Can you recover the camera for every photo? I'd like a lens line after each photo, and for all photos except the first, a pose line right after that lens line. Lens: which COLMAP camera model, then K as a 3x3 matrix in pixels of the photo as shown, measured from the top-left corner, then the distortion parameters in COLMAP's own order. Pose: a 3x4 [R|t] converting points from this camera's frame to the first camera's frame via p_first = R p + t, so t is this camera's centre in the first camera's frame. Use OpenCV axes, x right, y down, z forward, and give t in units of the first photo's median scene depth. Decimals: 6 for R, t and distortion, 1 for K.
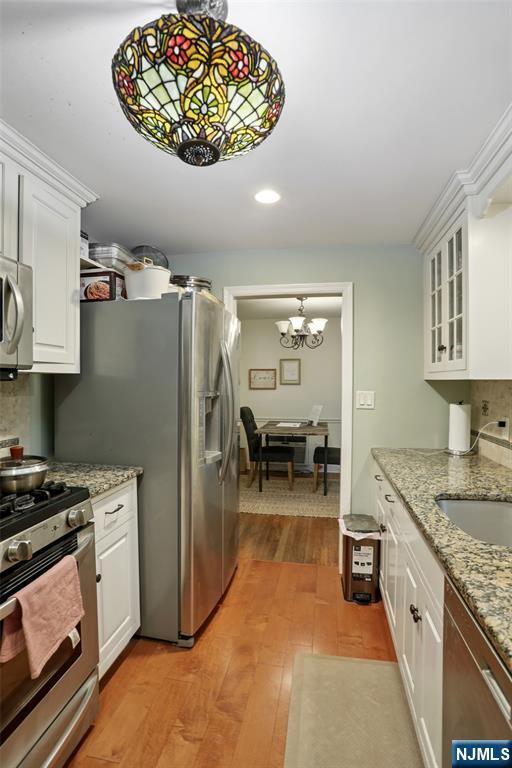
lens RADIAL K [[378.3, 0, 256.0], [0, 378.3, 384.0], [0, 0, 1]] dist [-0.058837, 0.021771]
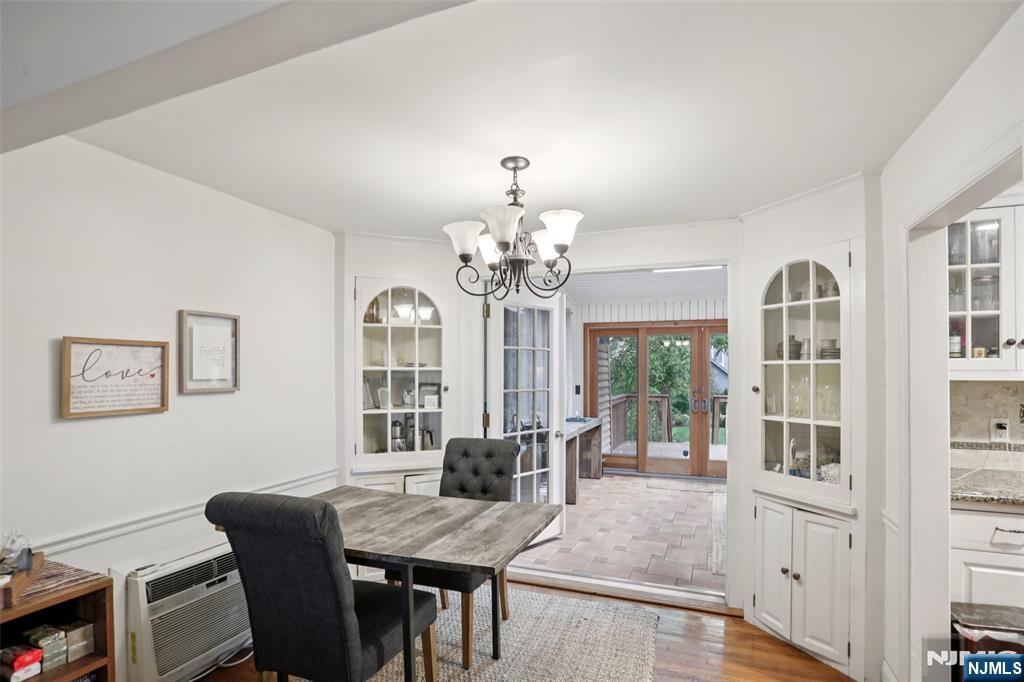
lens RADIAL K [[504.4, 0, 512.0], [0, 504.4, 341.0], [0, 0, 1]] dist [-0.058837, 0.021771]
pose [[0.189278, 0.051817, 0.980555, -0.276899], [0.013235, 0.998381, -0.055314, -0.016059], [-0.981834, 0.023447, 0.188286, 0.669153]]
